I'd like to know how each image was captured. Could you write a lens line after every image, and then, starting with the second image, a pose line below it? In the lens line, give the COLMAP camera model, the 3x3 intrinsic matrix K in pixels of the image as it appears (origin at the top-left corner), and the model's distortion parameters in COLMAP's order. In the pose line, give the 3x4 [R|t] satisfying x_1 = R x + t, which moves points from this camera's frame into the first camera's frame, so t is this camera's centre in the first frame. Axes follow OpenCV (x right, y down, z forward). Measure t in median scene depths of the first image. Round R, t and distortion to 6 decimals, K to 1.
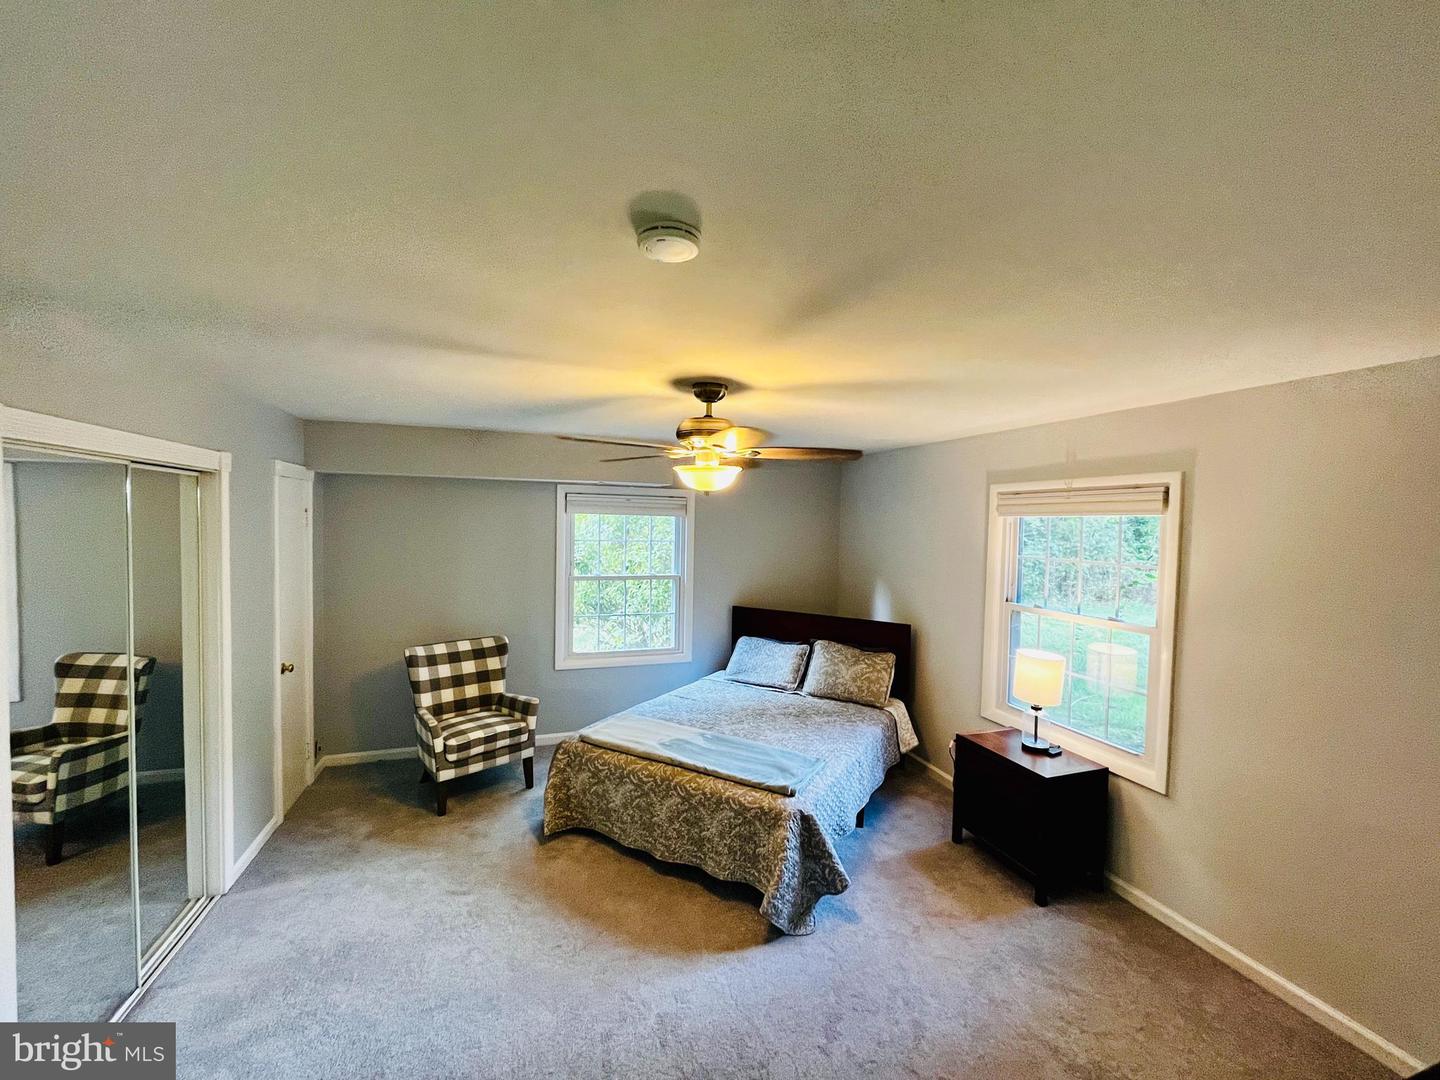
lens RADIAL K [[583.8, 0, 718.8], [0, 583.8, 544.5], [0, 0, 1]] dist [-0.001905, -0.000106]
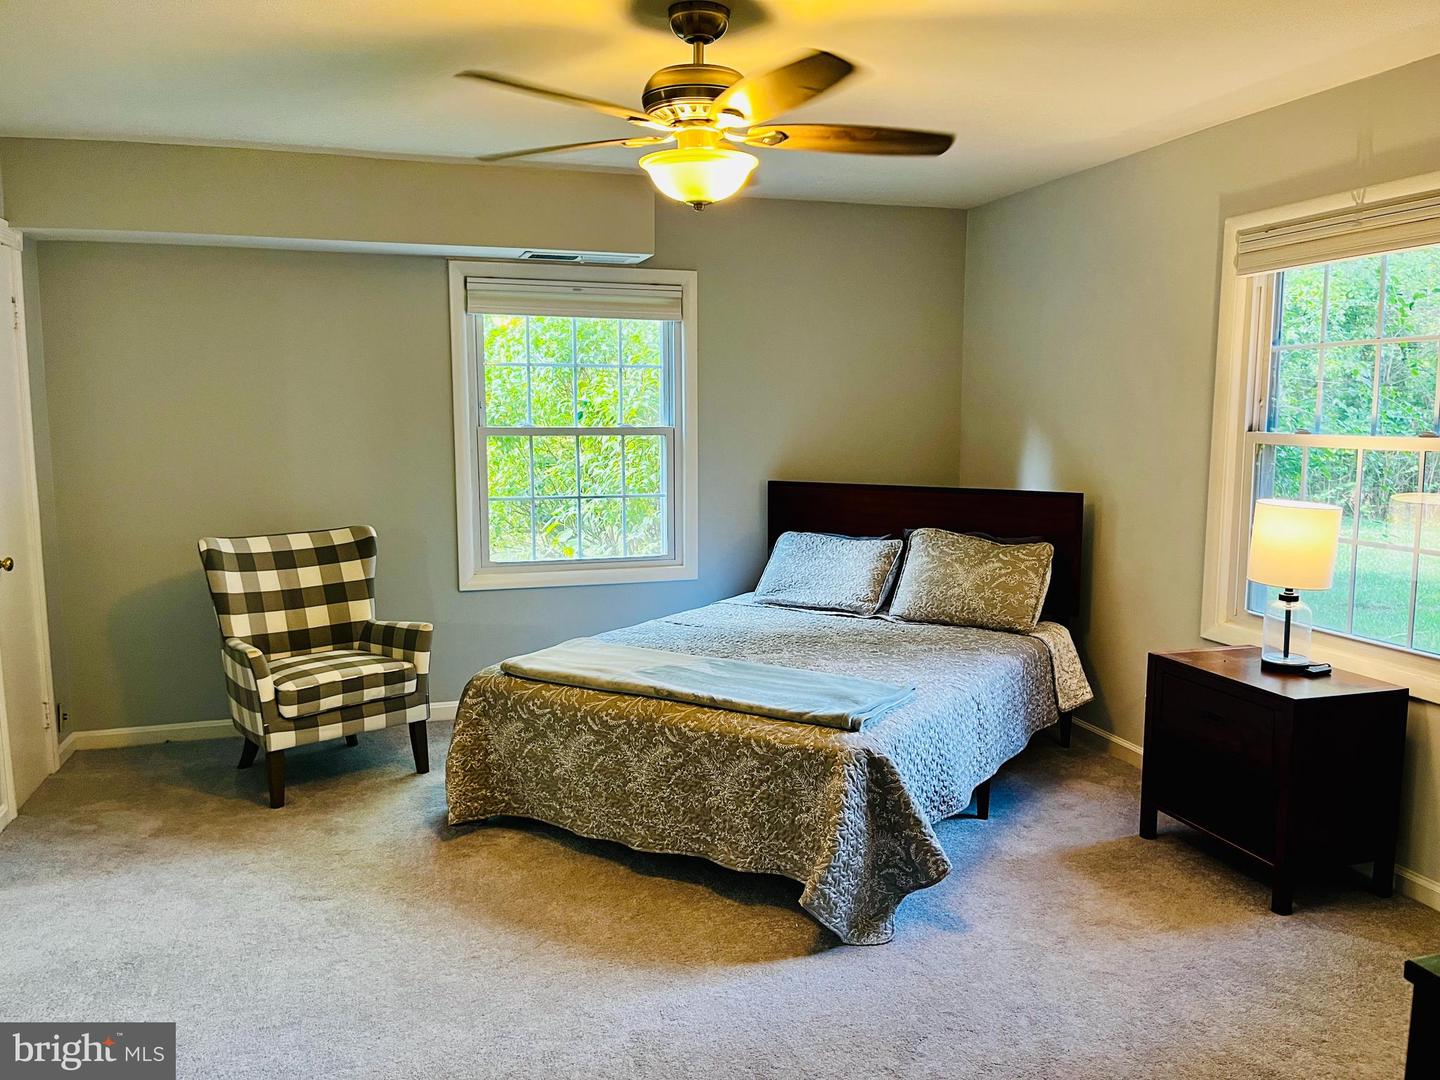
lens RADIAL K [[1091.3, 0, 726.5], [0, 1091.3, 547.6], [0, 0, 1]] dist [0.052394, -0.056711]
pose [[0.999196, -0.016179, -0.036676, 0.029686], [0.019235, 0.996234, 0.084550, 0.112976], [0.035169, -0.085188, 0.995744, -0.081041]]
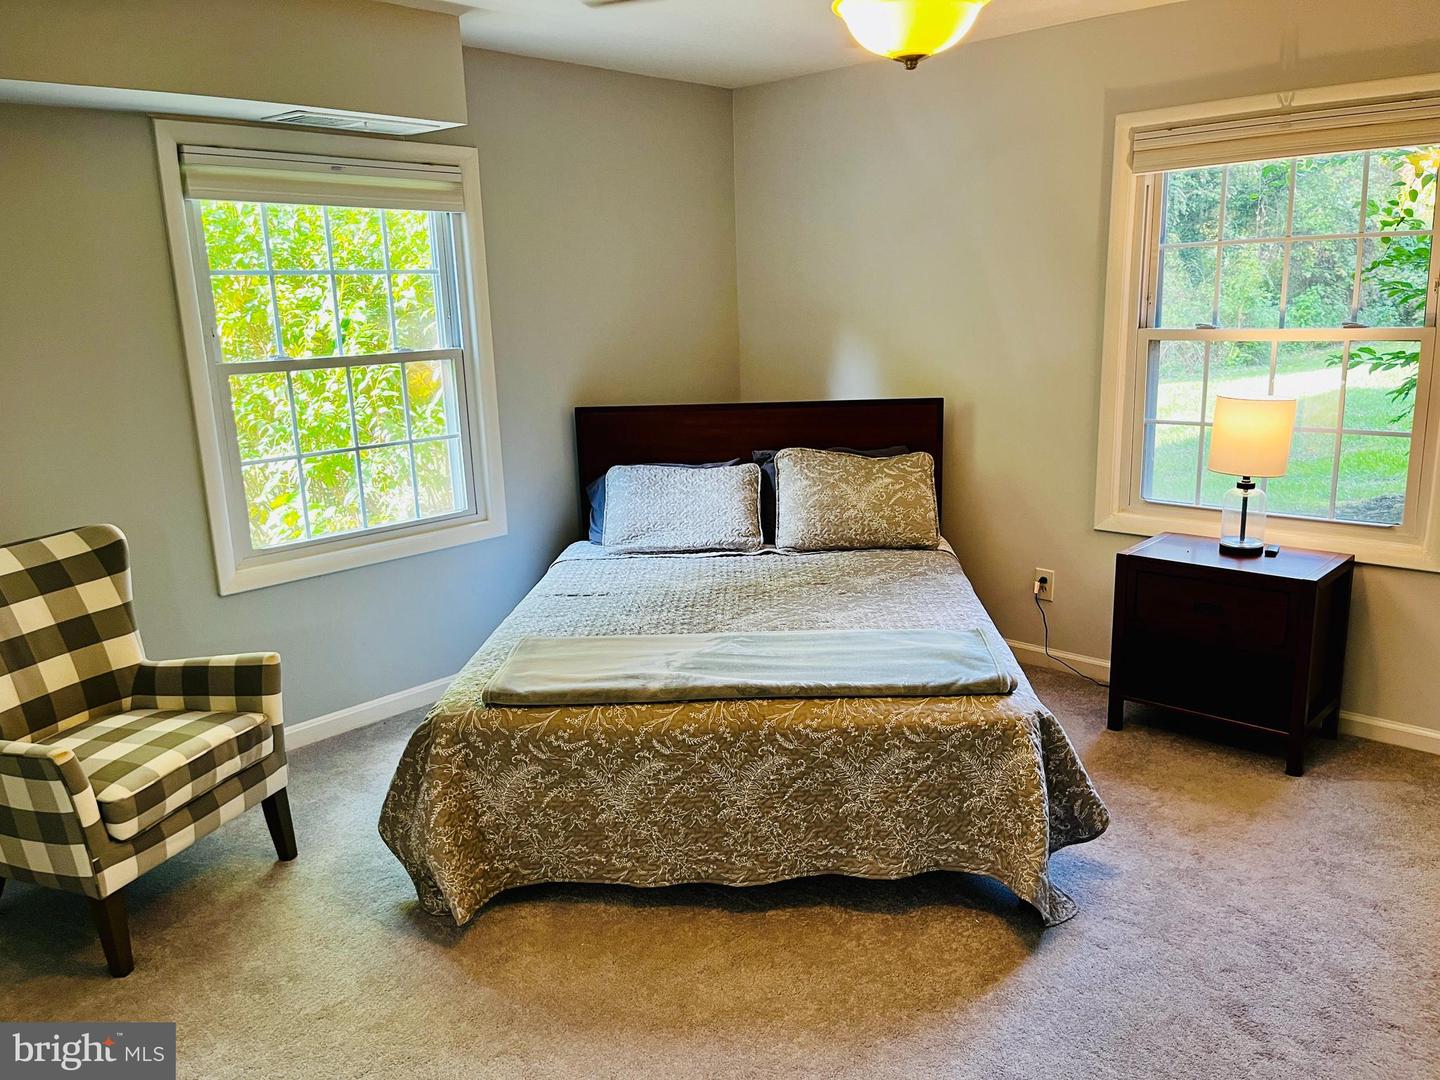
lens RADIAL K [[1091.3, 0, 725.1], [0, 1091.3, 545.9], [0, 0, 1]] dist [0.052394, -0.056711]
pose [[0.880839, -0.153041, 0.447996, -0.405211], [0.068522, 0.977556, 0.199220, 0.065402], [-0.468431, -0.144783, 0.871556, 0.210335]]
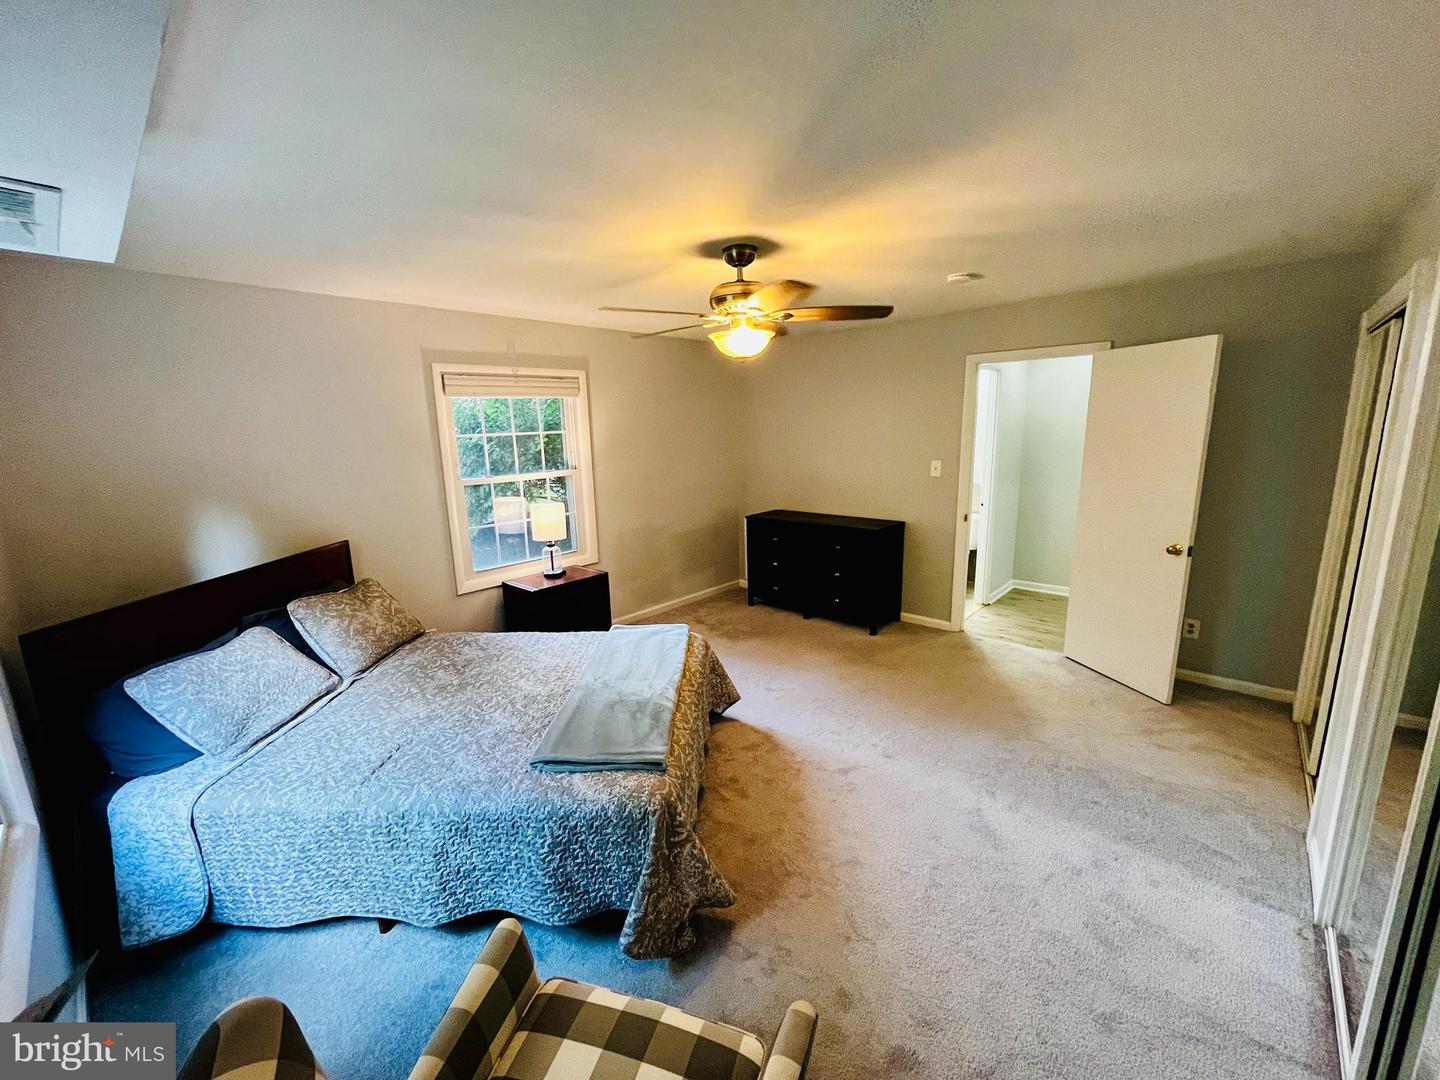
lens RADIAL K [[583.8, 0, 719.0], [0, 583.8, 541.7], [0, 0, 1]] dist [-0.001905, -0.000106]
pose [[-0.488758, -0.177394, 0.854194, -0.674864], [0.054996, 0.970897, 0.233098, -0.013055], [-0.870684, 0.160905, -0.464778, 1.120292]]
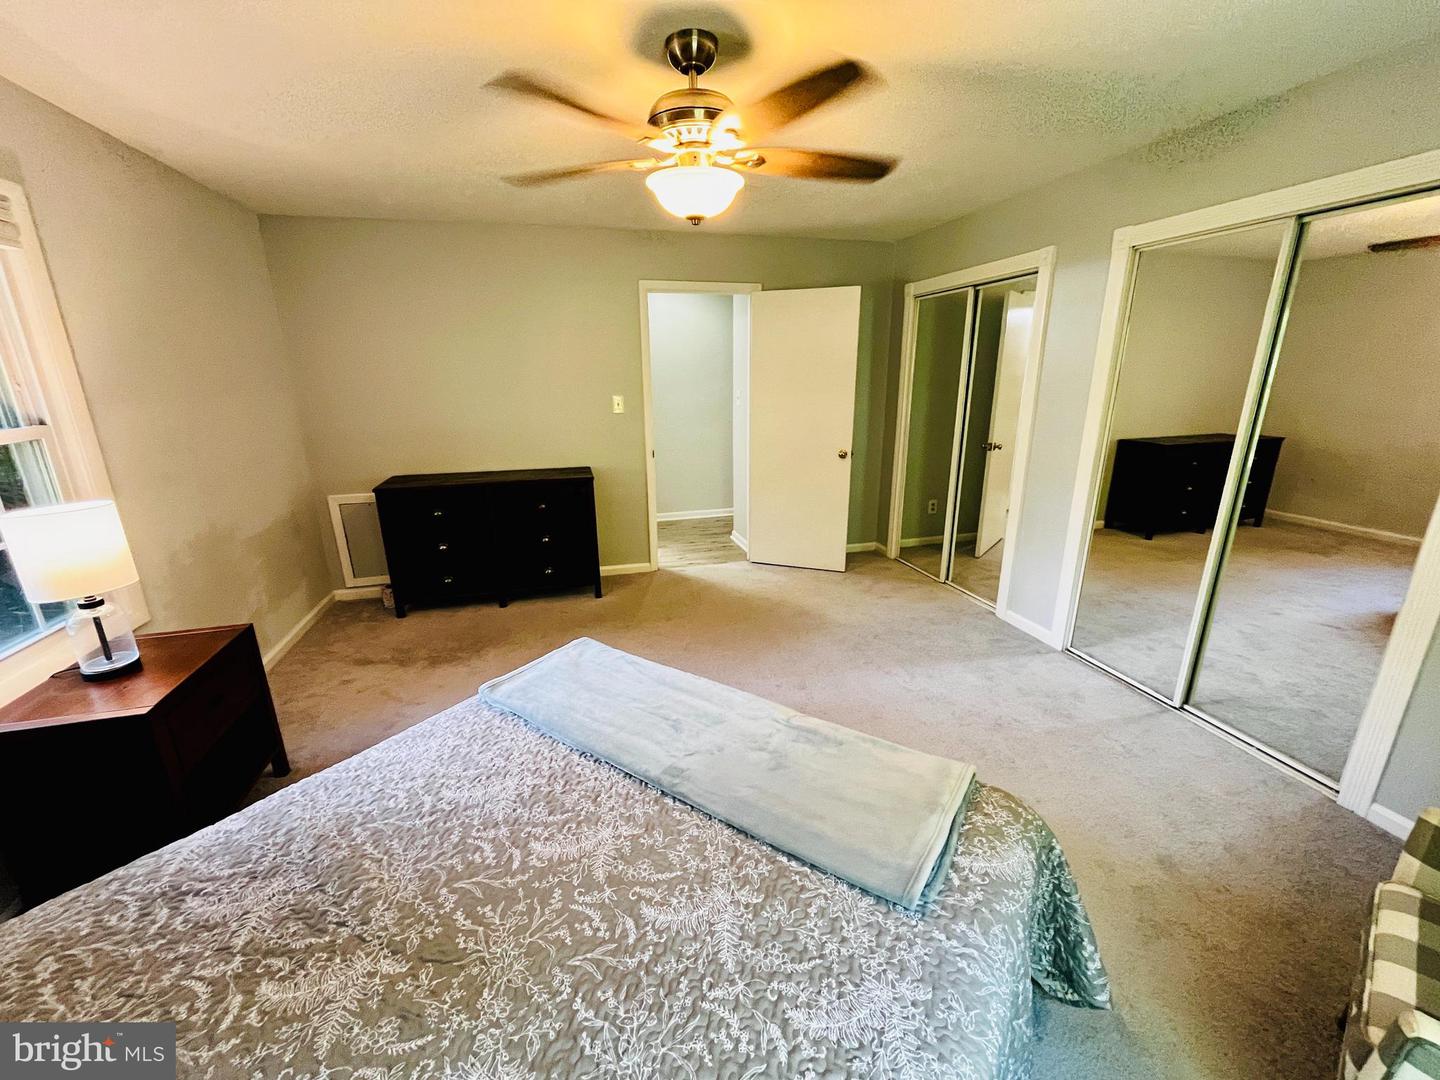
lens RADIAL K [[583.8, 0, 718.8], [0, 583.8, 540.3], [0, 0, 1]] dist [-0.001905, -0.000106]
pose [[-0.997768, -0.025752, 0.061611, -0.076413], [-0.004757, 0.947717, 0.319078, 0.038163], [-0.066607, 0.318072, -0.945724, 1.278865]]
